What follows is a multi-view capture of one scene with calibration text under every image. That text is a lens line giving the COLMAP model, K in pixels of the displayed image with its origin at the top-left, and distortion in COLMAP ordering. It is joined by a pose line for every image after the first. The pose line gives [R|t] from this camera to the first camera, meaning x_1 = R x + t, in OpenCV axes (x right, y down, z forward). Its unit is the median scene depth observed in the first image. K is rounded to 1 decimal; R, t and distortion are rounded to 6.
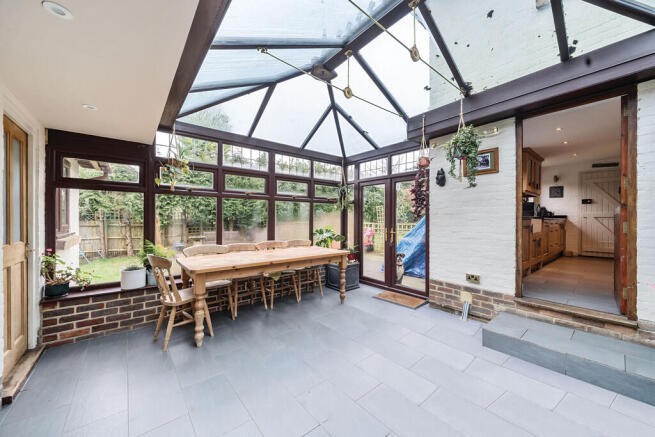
lens RADIAL K [[246.8, 0, 330.7], [0, 246.8, 221.5], [0, 0, 1]] dist [-0.003536, -0.000236]
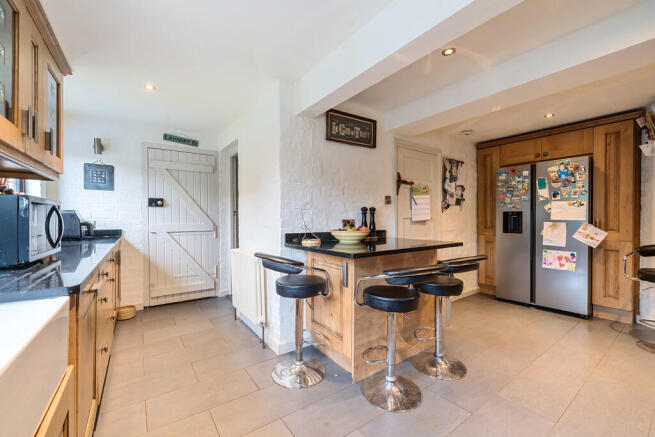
lens RADIAL K [[270.3, 0, 329.8], [0, 270.3, 219.4], [0, 0, 1]] dist [0.000516, -0.000028]
pose [[0.085753, -0.006231, 0.996297, 0.485534], [0.004996, 0.999971, 0.005824, -0.045639], [-0.996304, 0.004478, 0.085781, 0.567312]]
